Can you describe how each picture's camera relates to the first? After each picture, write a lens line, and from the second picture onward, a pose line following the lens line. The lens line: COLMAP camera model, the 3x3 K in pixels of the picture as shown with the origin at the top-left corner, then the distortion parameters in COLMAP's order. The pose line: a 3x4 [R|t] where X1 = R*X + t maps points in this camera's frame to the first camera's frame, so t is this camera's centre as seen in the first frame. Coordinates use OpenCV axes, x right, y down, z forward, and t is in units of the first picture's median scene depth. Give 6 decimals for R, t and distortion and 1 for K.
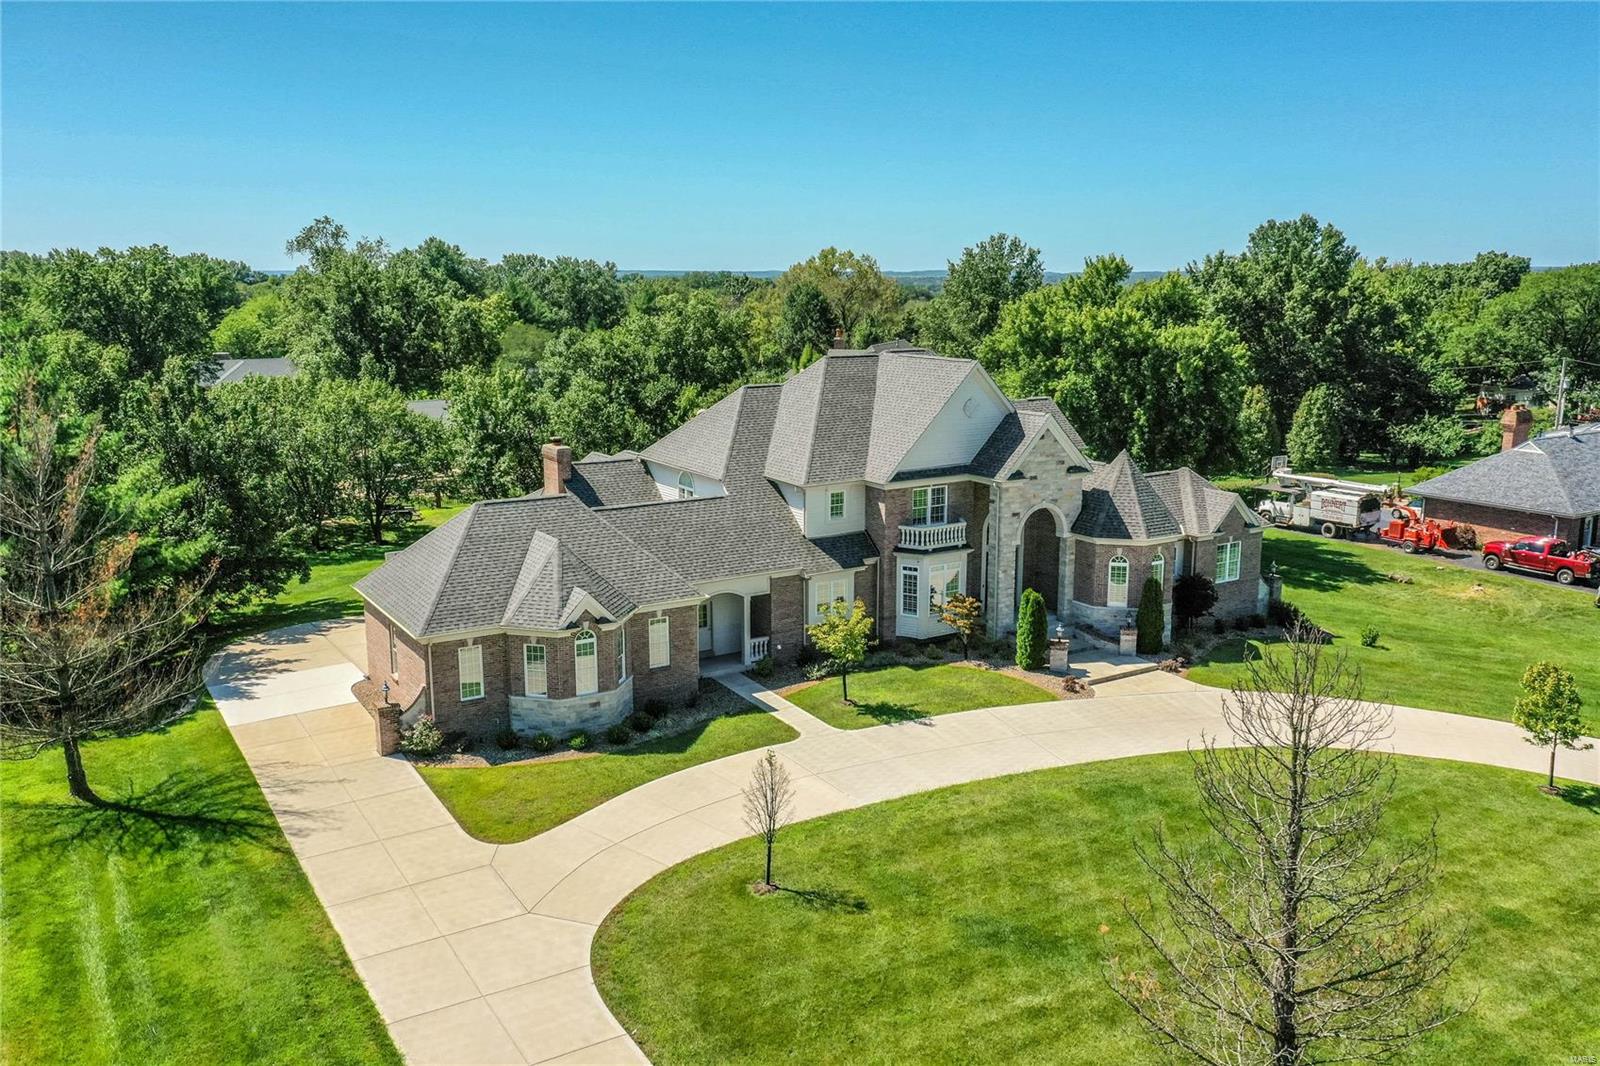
lens RADIAL K [[1269.2, 0, 800.0], [0, 1269.2, 533.0], [0, 0, 1]] dist [-0.000658, 0.001721]
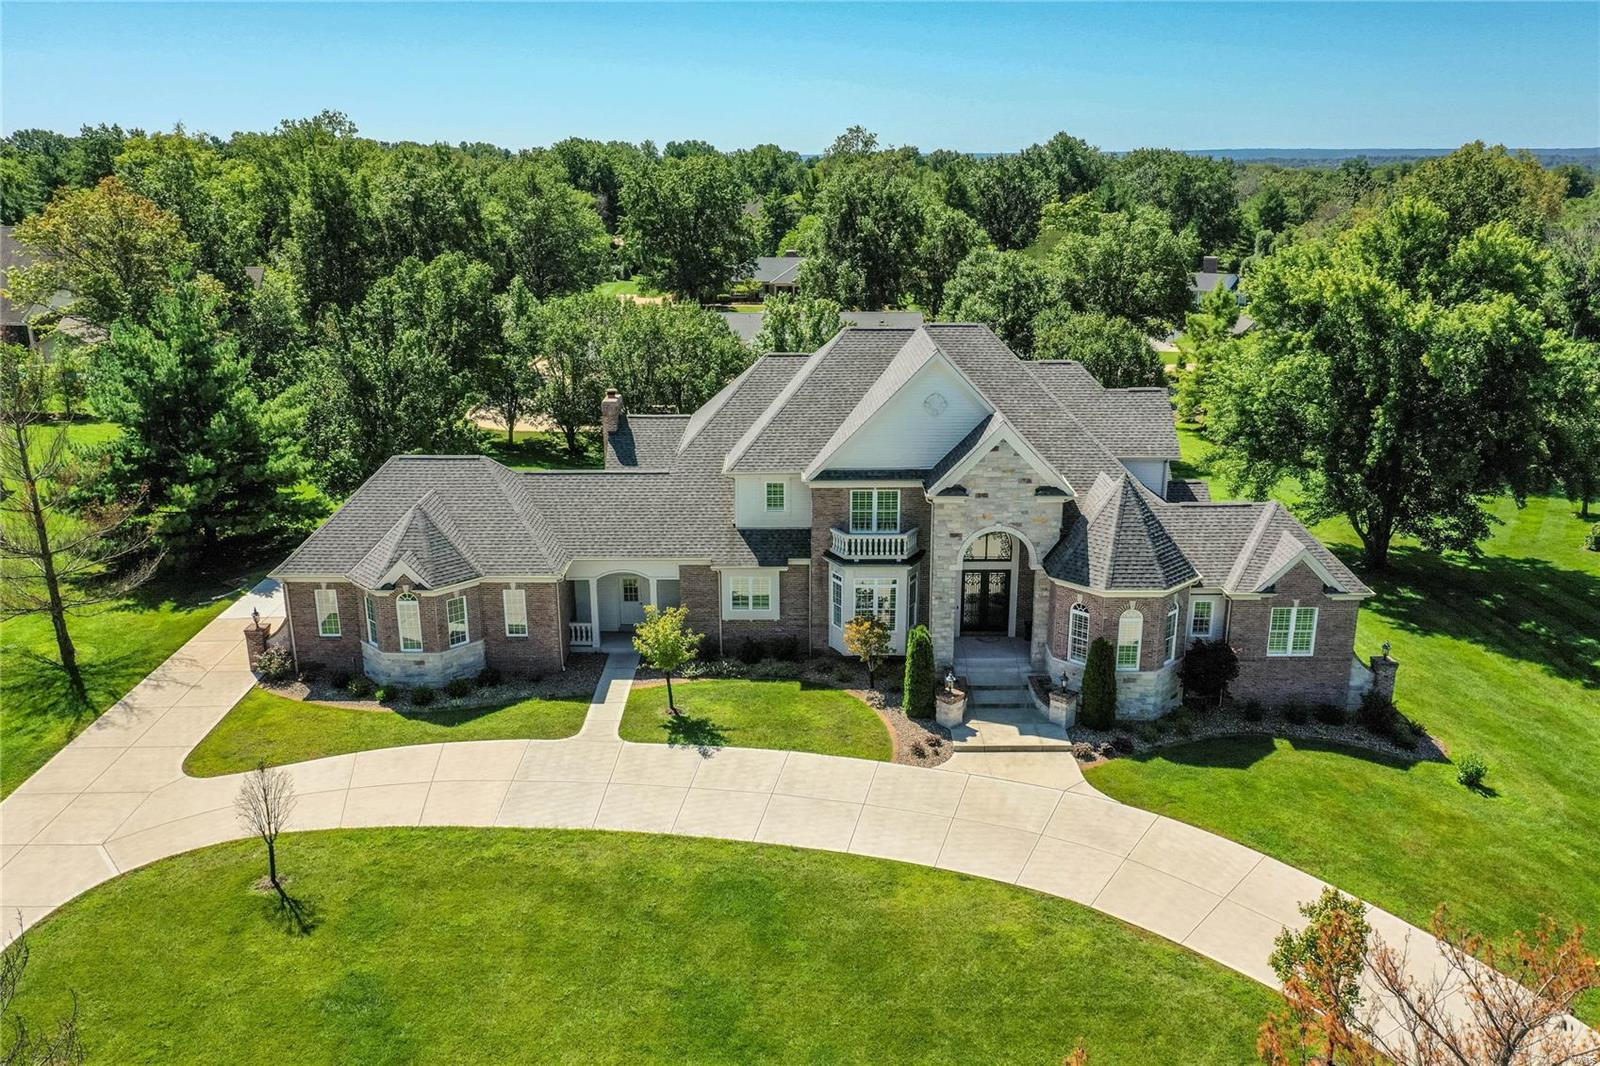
lens RADIAL K [[1244.7, 0, 800.0], [0, 1244.7, 533.0], [0, 0, 1]] dist [-0.002489, -0.003255]
pose [[0.850641, 0.150803, -0.503654, 0.518938], [-0.104079, 0.987323, 0.119840, -0.109047], [0.515341, -0.049521, 0.855553, 0.235763]]
